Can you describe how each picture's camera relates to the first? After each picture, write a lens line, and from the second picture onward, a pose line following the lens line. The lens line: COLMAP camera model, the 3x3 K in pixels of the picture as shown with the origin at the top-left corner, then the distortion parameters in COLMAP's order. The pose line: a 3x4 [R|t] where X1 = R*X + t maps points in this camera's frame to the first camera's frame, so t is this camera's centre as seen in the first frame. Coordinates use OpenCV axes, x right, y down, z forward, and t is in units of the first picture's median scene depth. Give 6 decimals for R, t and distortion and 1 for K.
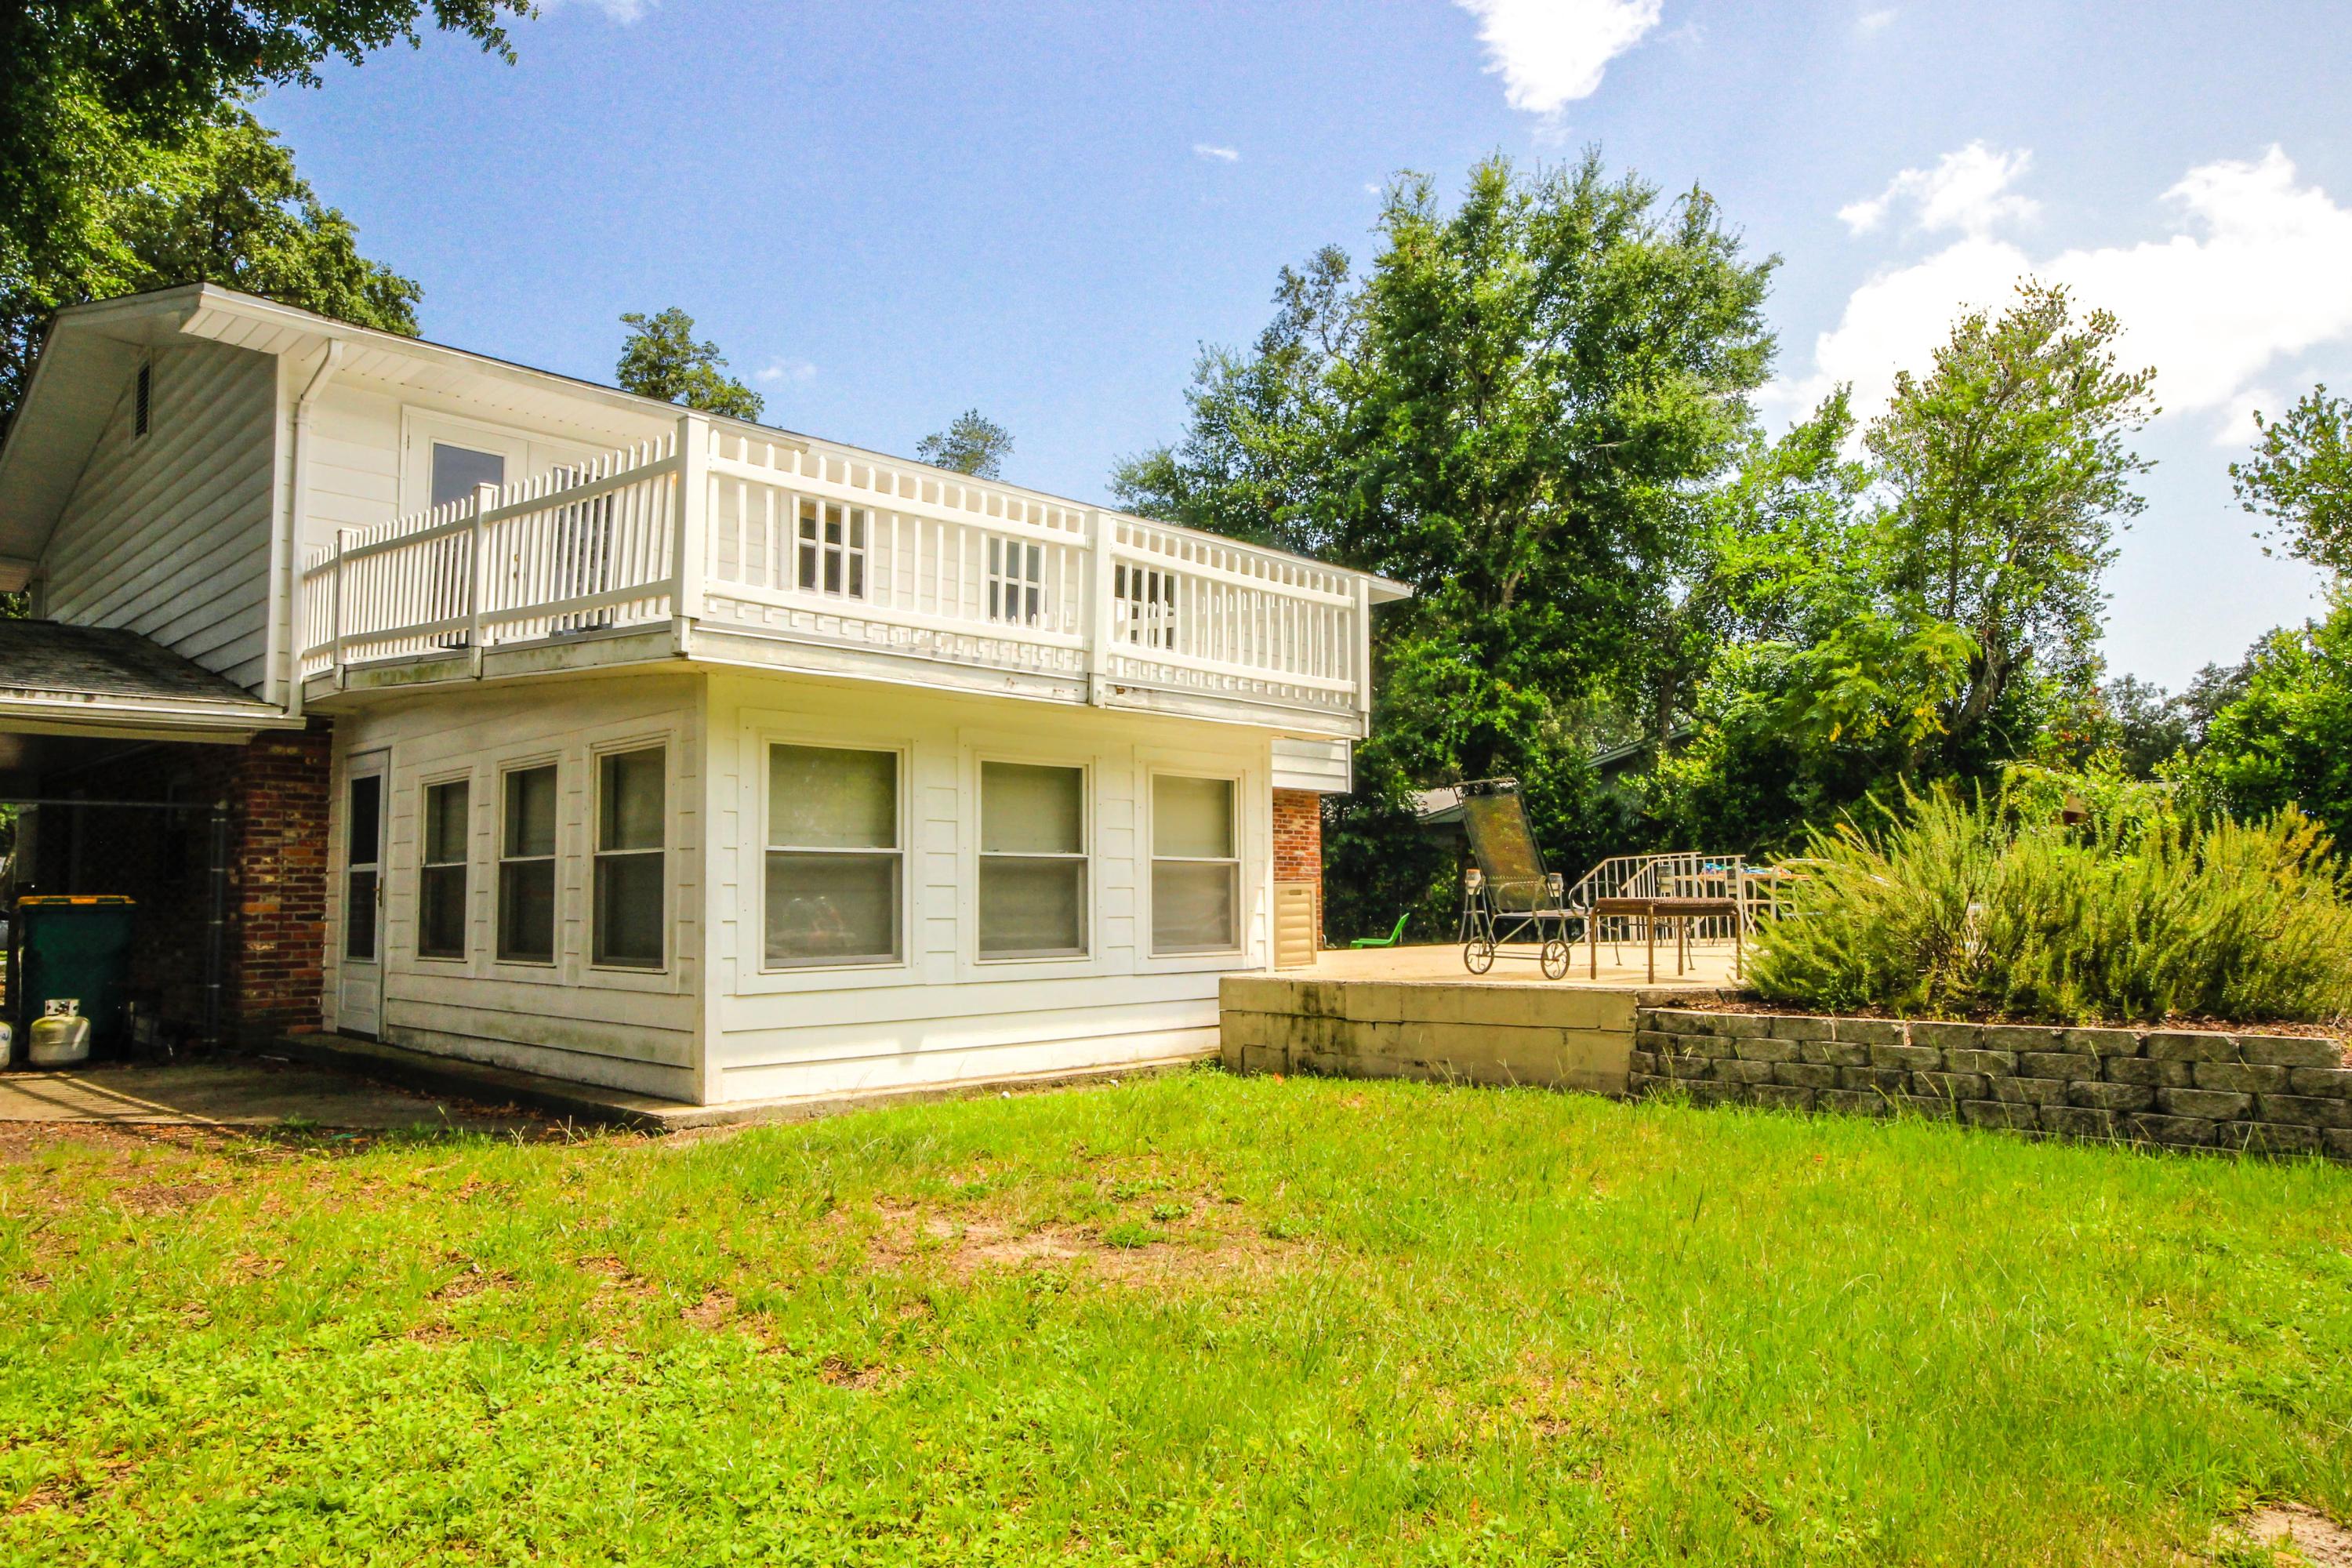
lens RADIAL K [[1495.9, 0, 1176.0], [0, 1495.9, 784.0], [0, 0, 1]] dist [-0.047201, 0.071434]
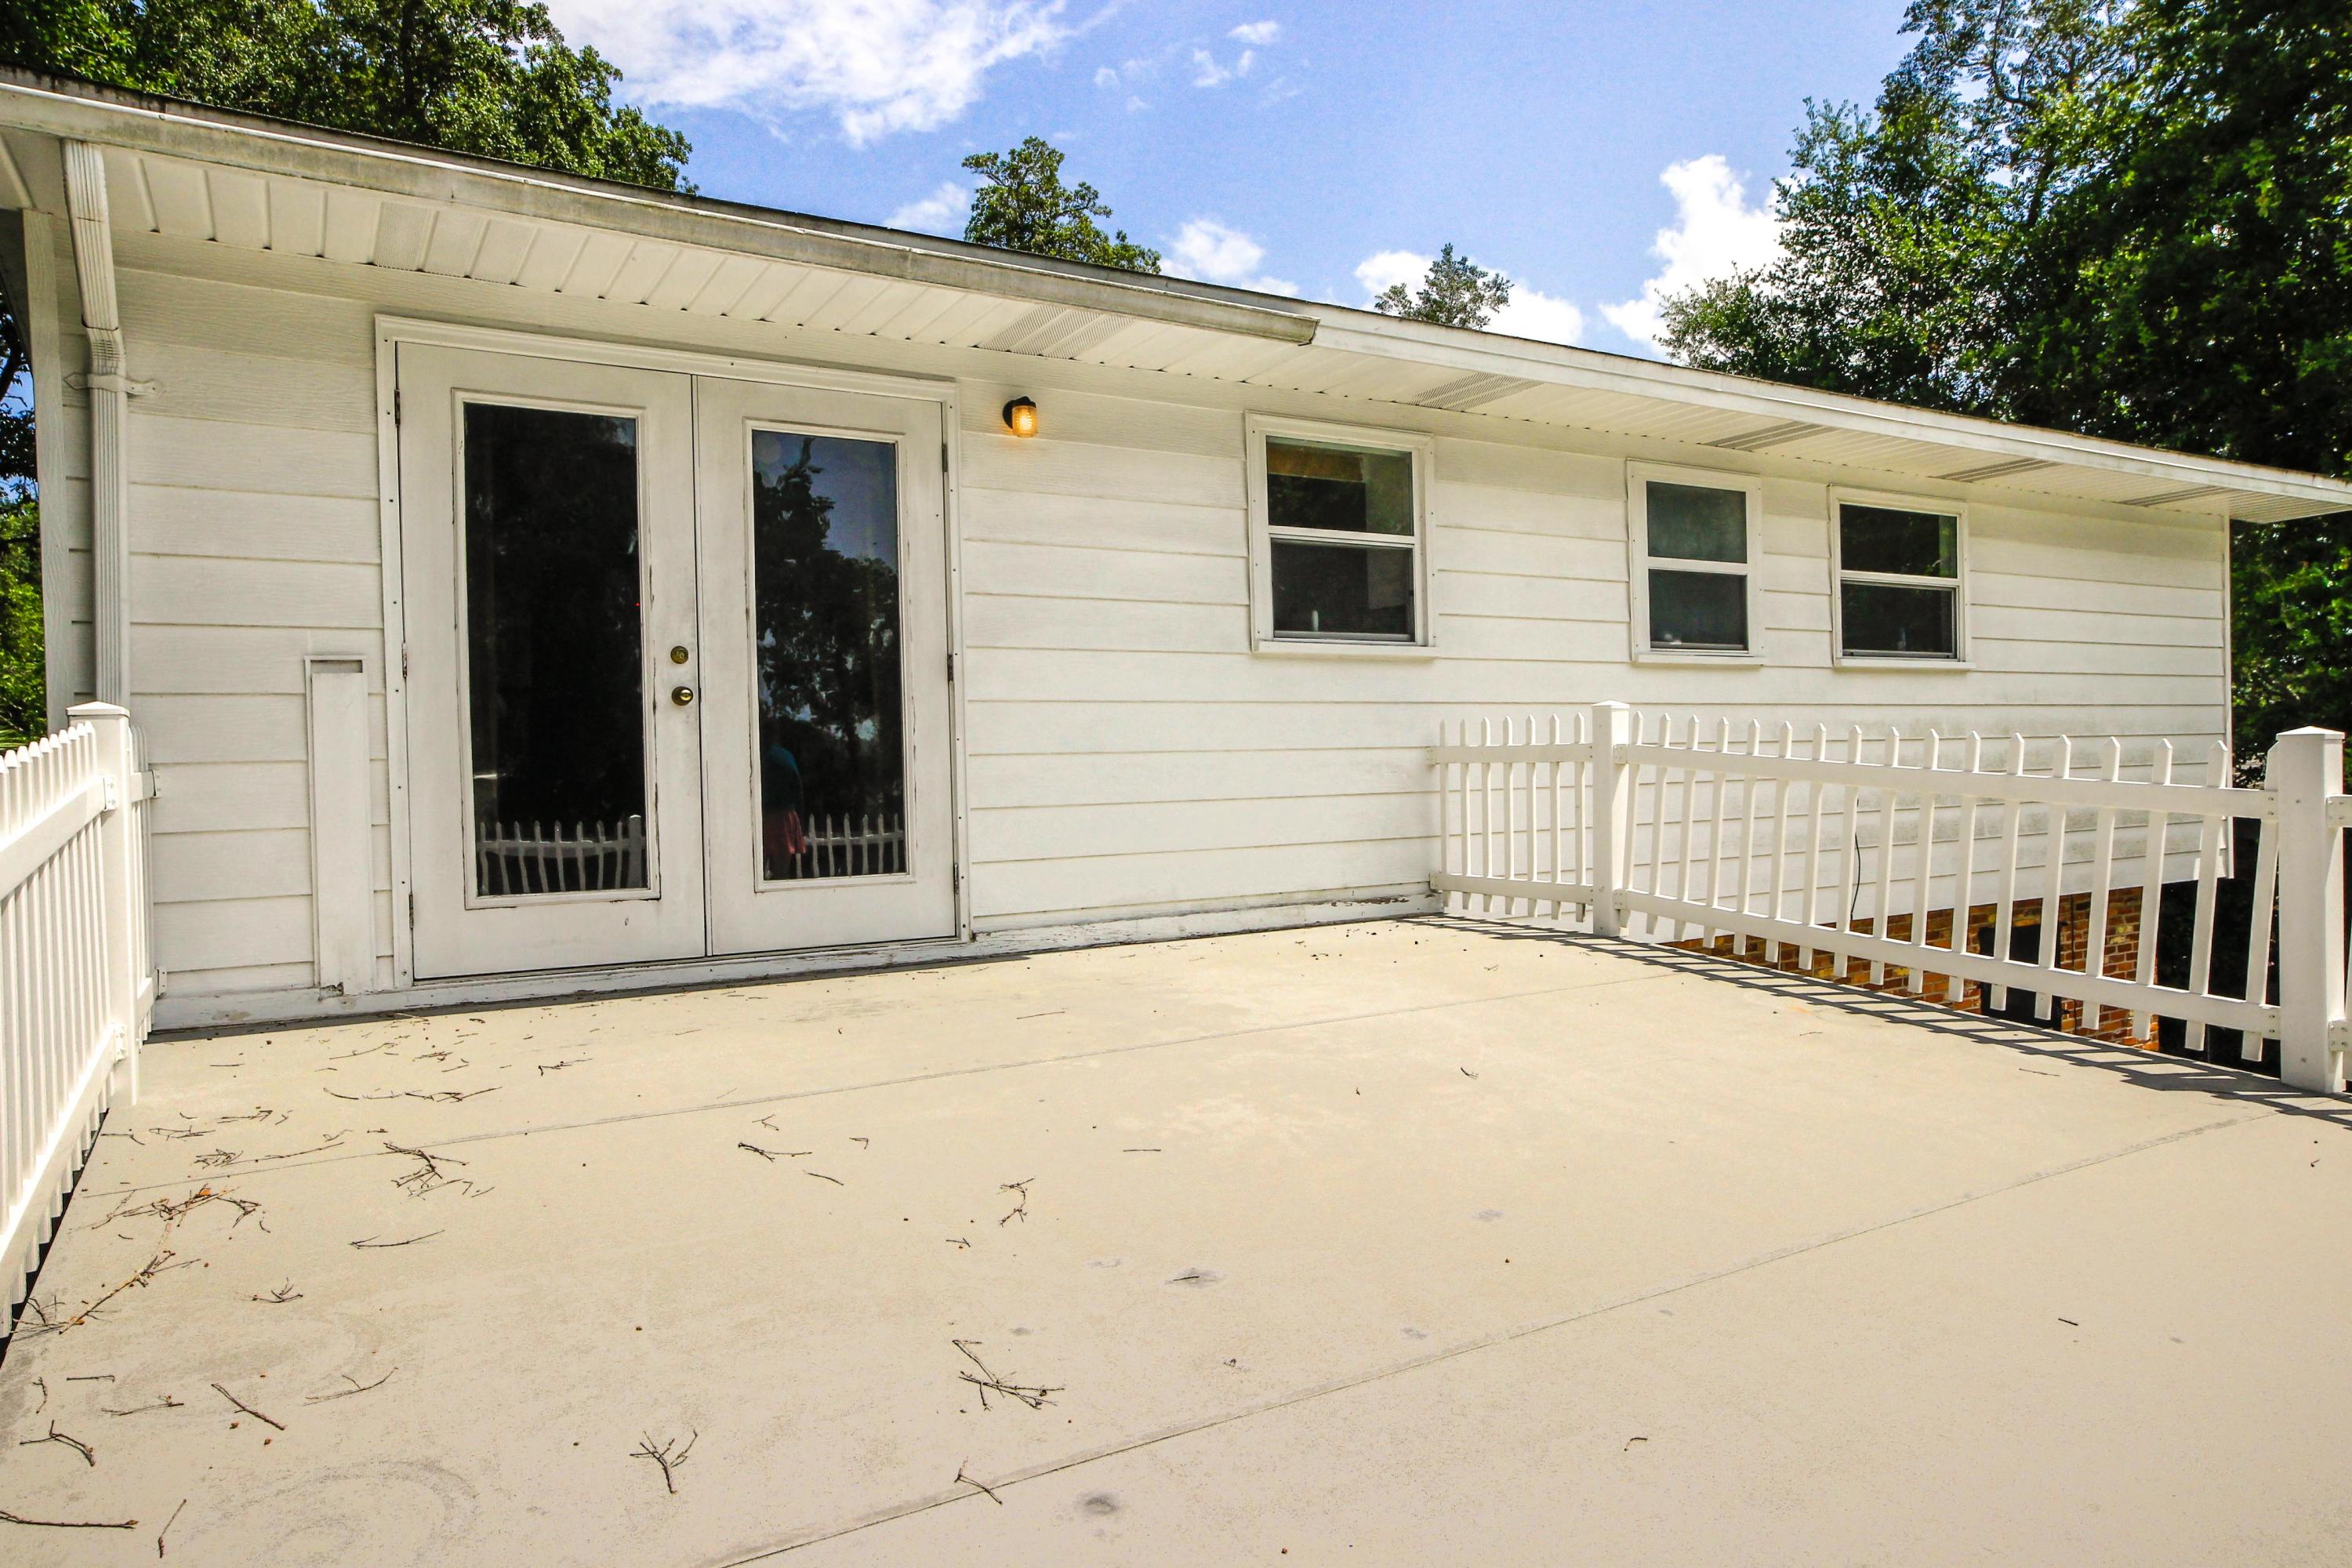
lens RADIAL K [[1495.9, 0, 1176.0], [0, 1495.9, 784.0], [0, 0, 1]] dist [-0.047201, 0.071434]
pose [[0.965525, -0.011024, -0.260076, -0.086336], [0.035106, 0.995490, 0.088135, -0.069197], [0.257931, -0.094227, 0.961558, 0.288600]]
